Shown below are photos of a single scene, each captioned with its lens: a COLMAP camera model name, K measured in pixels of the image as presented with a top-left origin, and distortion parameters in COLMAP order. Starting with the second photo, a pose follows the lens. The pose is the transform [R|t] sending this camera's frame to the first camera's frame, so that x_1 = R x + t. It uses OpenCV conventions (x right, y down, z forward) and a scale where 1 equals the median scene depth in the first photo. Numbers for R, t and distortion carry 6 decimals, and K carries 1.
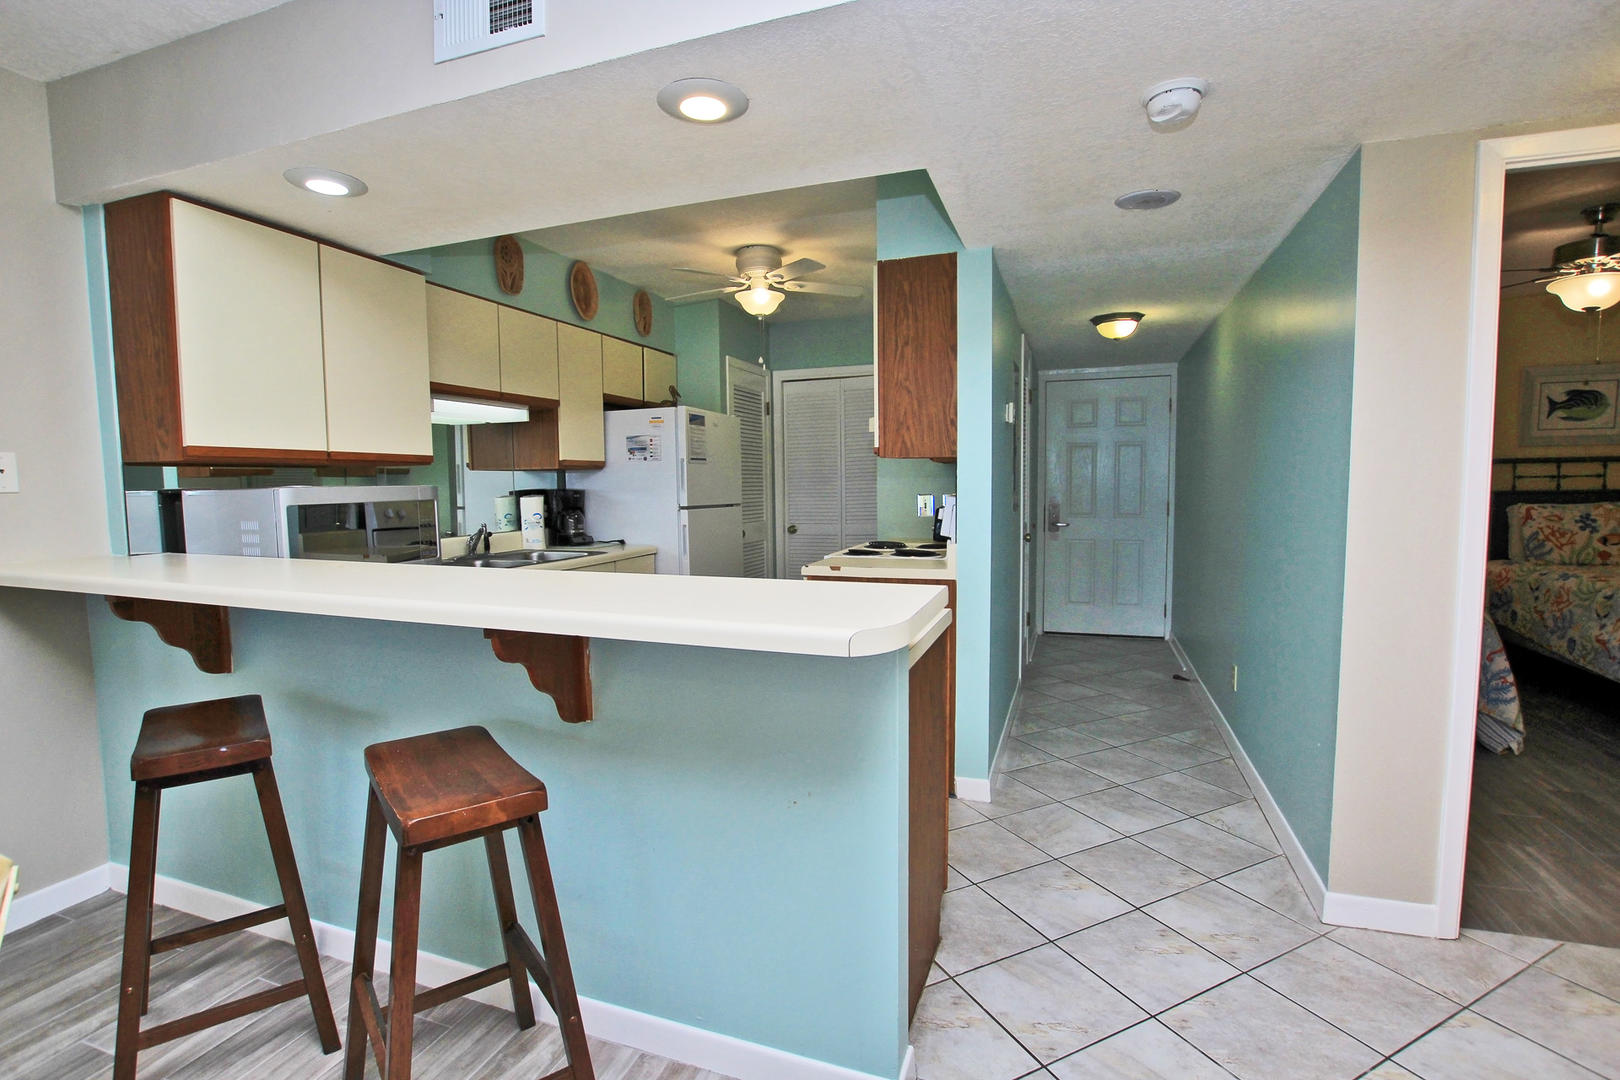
lens RADIAL K [[760.6, 0, 809.2], [0, 760.6, 545.4], [0, 0, 1]] dist [-0.022709, 0.001034]
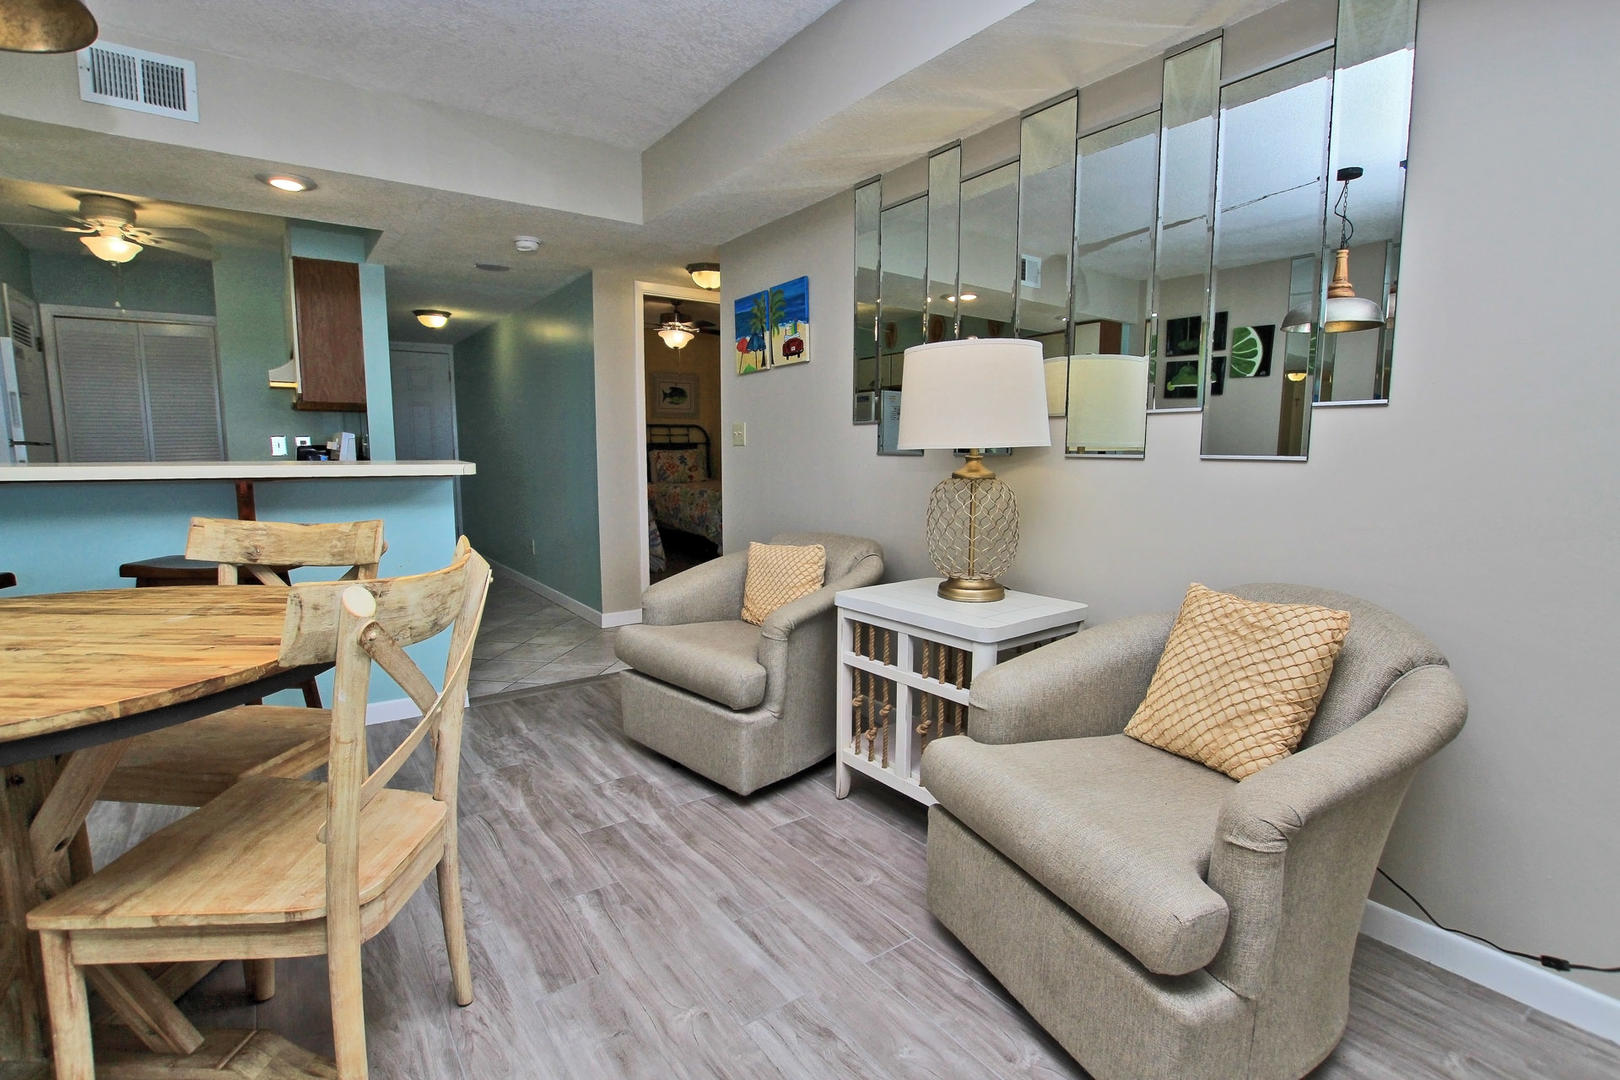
lens RADIAL K [[760.6, 0, 809.2], [0, 760.6, 545.4], [0, 0, 1]] dist [-0.022709, 0.001034]
pose [[0.570590, -0.090311, 0.816254, -0.379294], [0.057002, 0.995893, 0.070340, 0.073691], [-0.819254, 0.006393, 0.573395, -0.384226]]
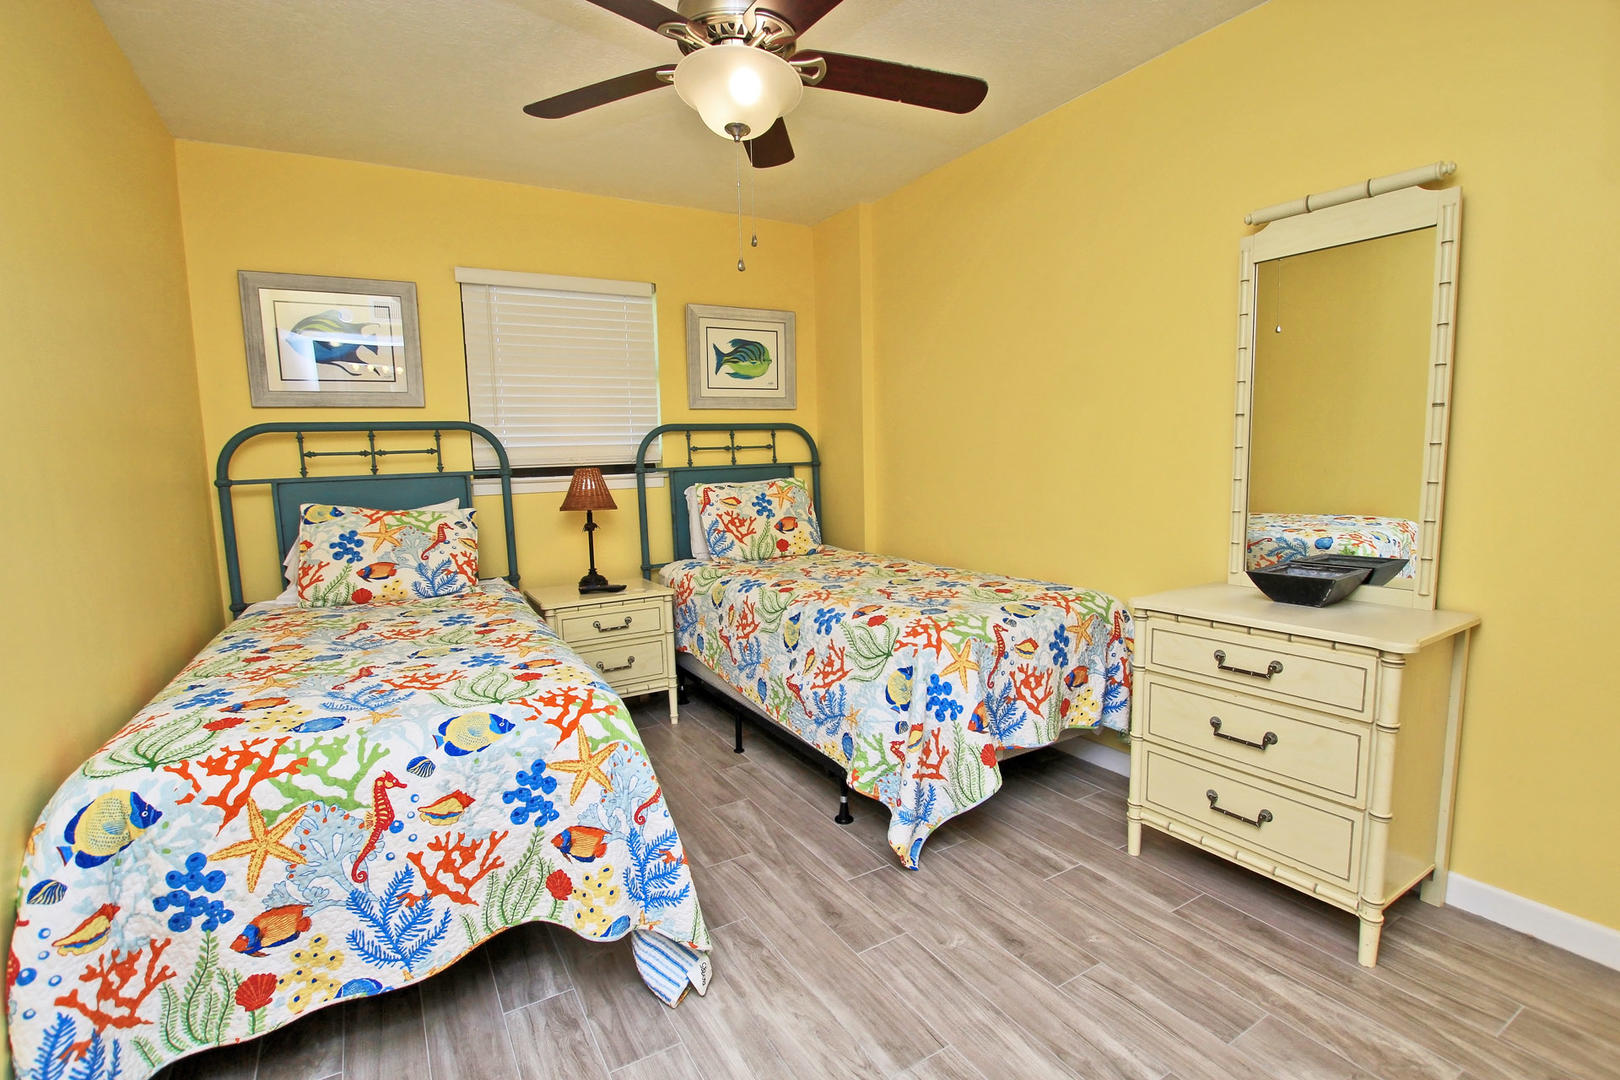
lens RADIAL K [[760.6, 0, 809.2], [0, 760.6, 545.4], [0, 0, 1]] dist [-0.022709, 0.001034]
pose [[0.645085, -0.093688, 0.758345, 0.510493], [0.080465, 0.995266, 0.054510, -0.031451], [-0.759862, 0.025857, 0.649570, 0.484998]]
